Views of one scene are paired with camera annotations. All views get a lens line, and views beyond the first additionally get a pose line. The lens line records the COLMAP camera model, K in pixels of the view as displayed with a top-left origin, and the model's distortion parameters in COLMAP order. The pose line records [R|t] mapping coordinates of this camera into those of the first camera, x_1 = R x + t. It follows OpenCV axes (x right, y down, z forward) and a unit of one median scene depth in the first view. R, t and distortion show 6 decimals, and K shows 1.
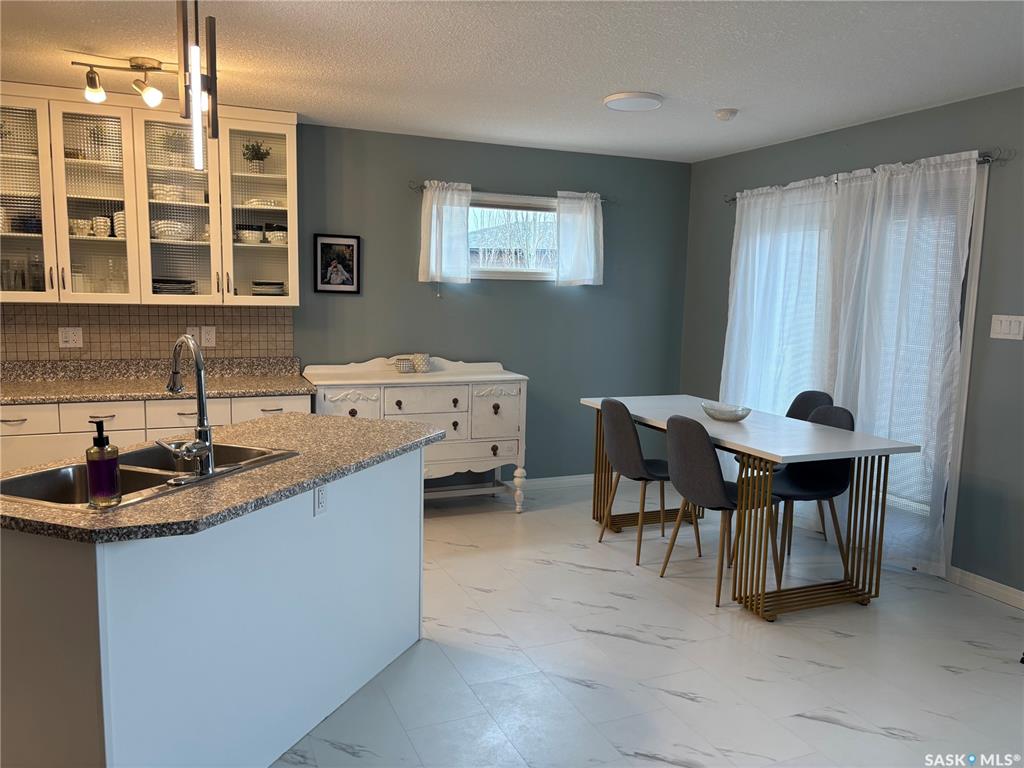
lens RADIAL K [[772.8, 0, 506.3], [0, 772.8, 388.7], [0, 0, 1]] dist [0.059362, -0.065098]
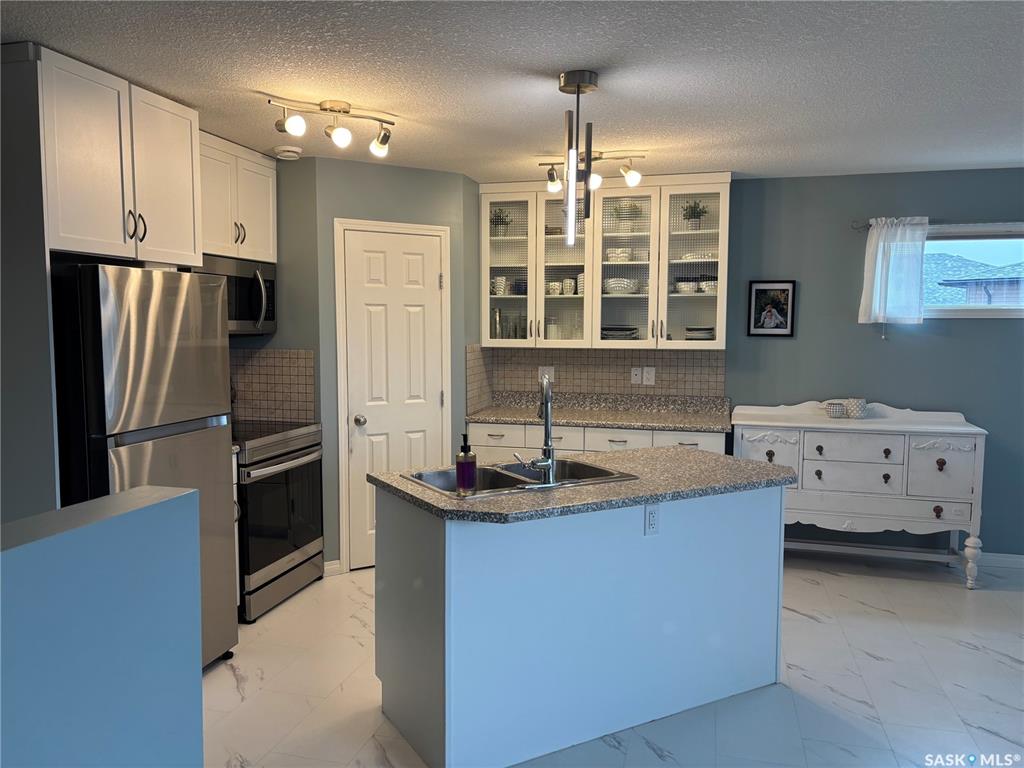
lens RADIAL K [[772.8, 0, 505.4], [0, 772.8, 387.6], [0, 0, 1]] dist [0.059362, -0.065098]
pose [[0.782510, 0.033419, -0.621740, 0.171258], [-0.066280, 0.997356, -0.029811, -0.002504], [0.619100, 0.064536, 0.782656, -0.019285]]
